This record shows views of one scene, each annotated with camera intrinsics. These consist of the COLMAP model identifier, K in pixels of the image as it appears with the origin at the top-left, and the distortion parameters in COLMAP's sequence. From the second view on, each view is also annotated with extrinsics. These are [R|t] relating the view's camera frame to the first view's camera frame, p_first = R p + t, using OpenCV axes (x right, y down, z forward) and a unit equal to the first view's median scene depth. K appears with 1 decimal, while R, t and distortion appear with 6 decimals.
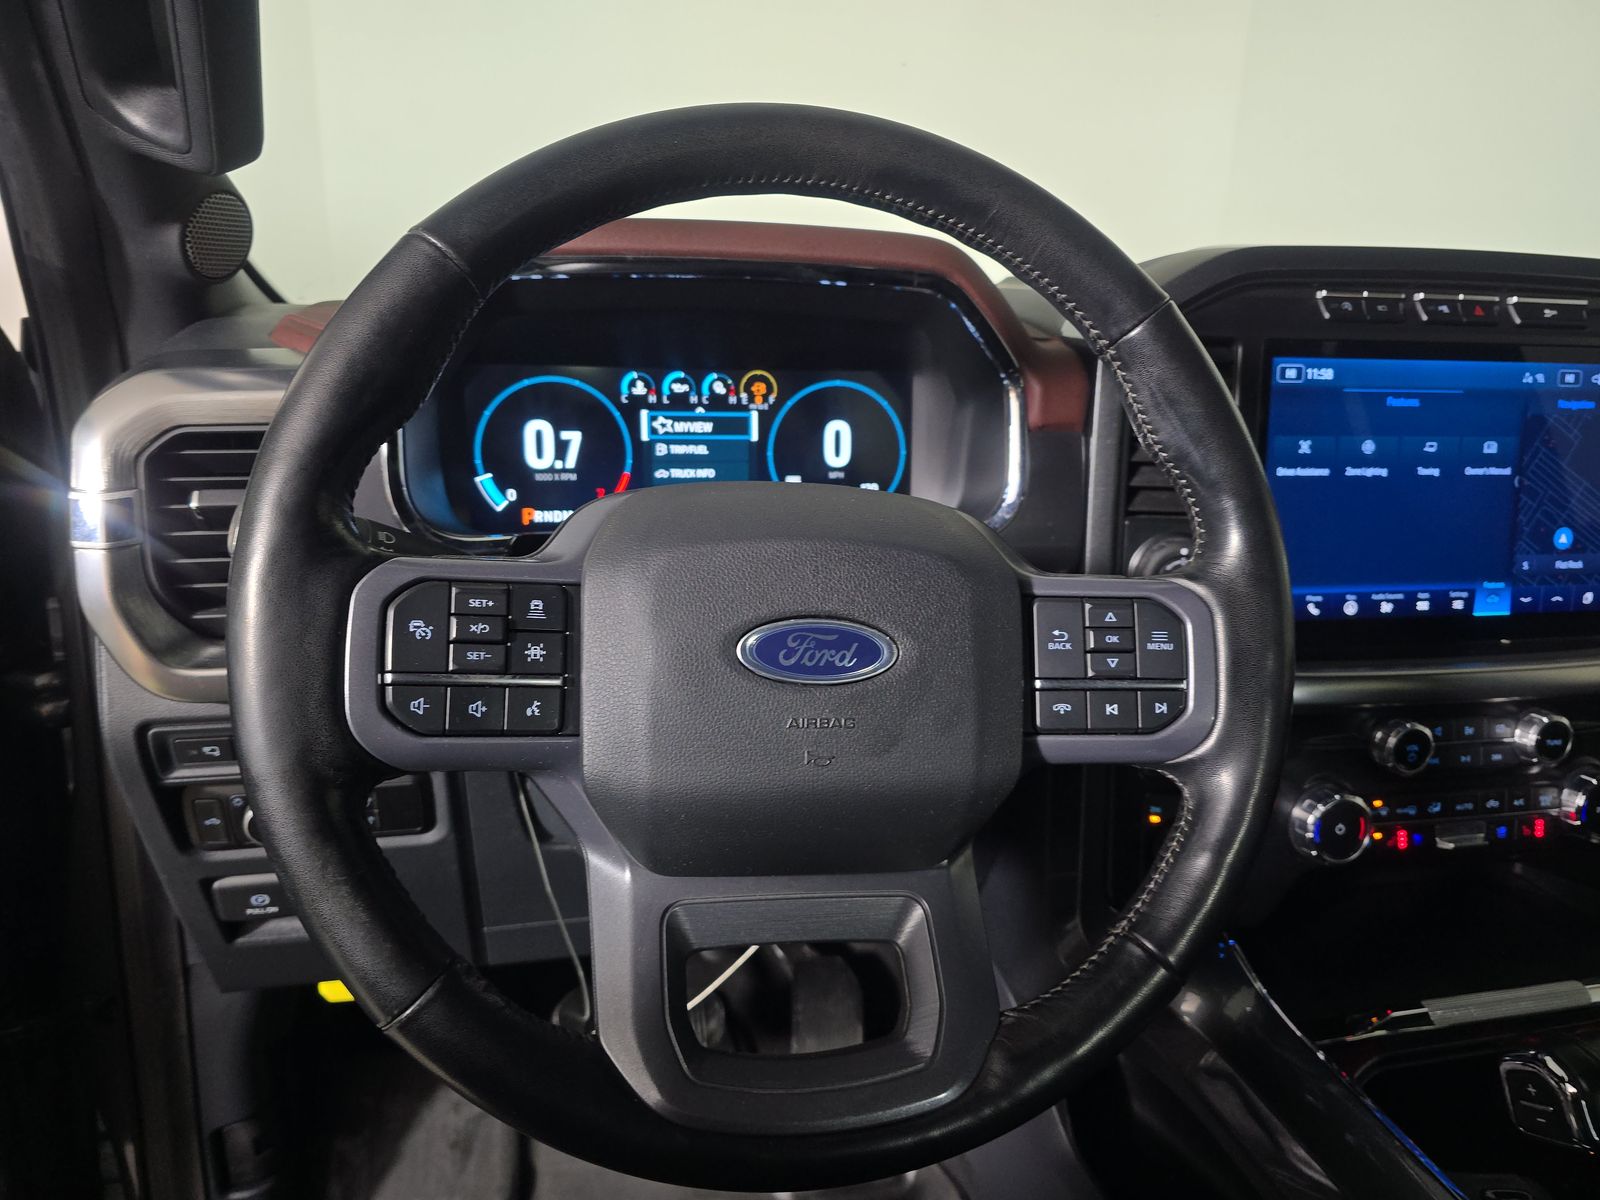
lens RADIAL K [[1071.5, 0, 833.4], [0, 1071.5, 621.8], [0, 0, 1]] dist [0.051628, -0.041741]
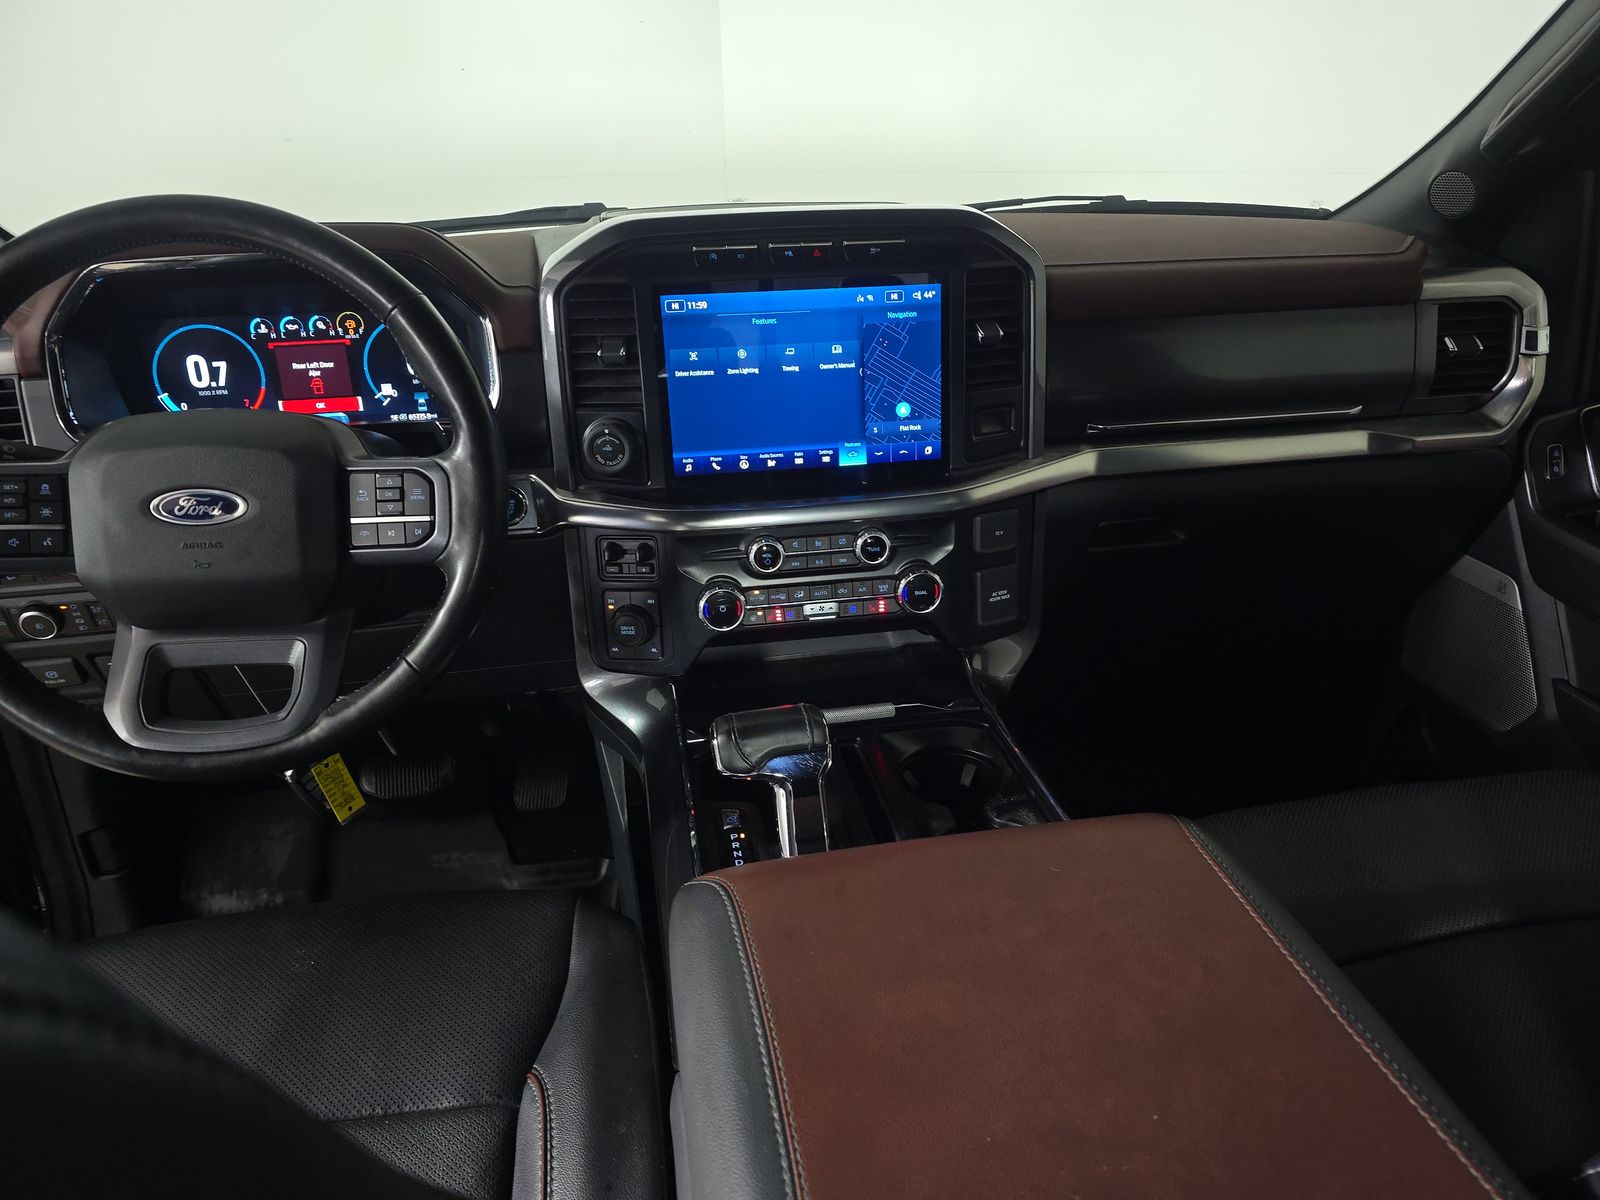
lens RADIAL K [[1071.5, 0, 837.8], [0, 1071.5, 615.9], [0, 0, 1]] dist [0.051628, -0.041741]
pose [[0.997848, -0.029213, -0.058694, 0.679178], [0.036691, 0.990749, 0.130654, 0.005580], [0.054334, -0.132527, 0.989689, -0.472839]]
